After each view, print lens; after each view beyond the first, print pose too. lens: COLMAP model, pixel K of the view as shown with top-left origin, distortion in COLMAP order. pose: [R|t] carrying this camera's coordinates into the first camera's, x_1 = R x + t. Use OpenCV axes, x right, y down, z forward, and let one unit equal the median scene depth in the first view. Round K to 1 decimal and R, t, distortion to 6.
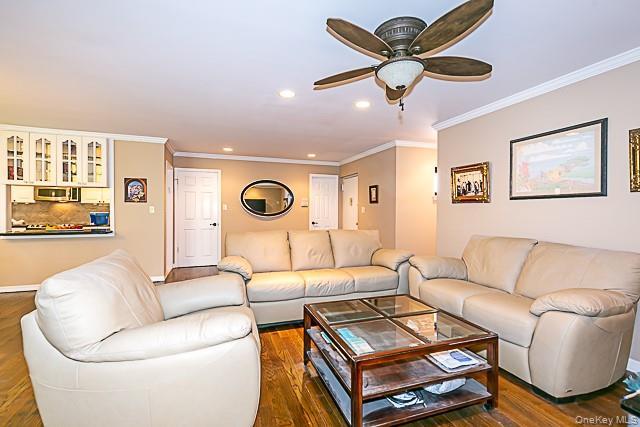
lens RADIAL K [[290.3, 0, 324.9], [0, 290.3, 211.9], [0, 0, 1]] dist [0.000319, -0.000254]
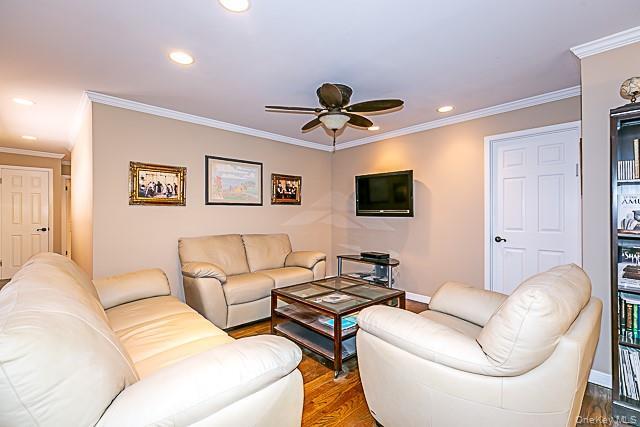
lens RADIAL K [[290.3, 0, 324.9], [0, 290.3, 211.9], [0, 0, 1]] dist [0.000319, -0.000254]
pose [[-0.378504, 0.008251, 0.925563, -0.573887], [0.006323, 0.999960, -0.006328, -0.000926], [-0.925578, 0.003457, -0.378541, 0.873748]]
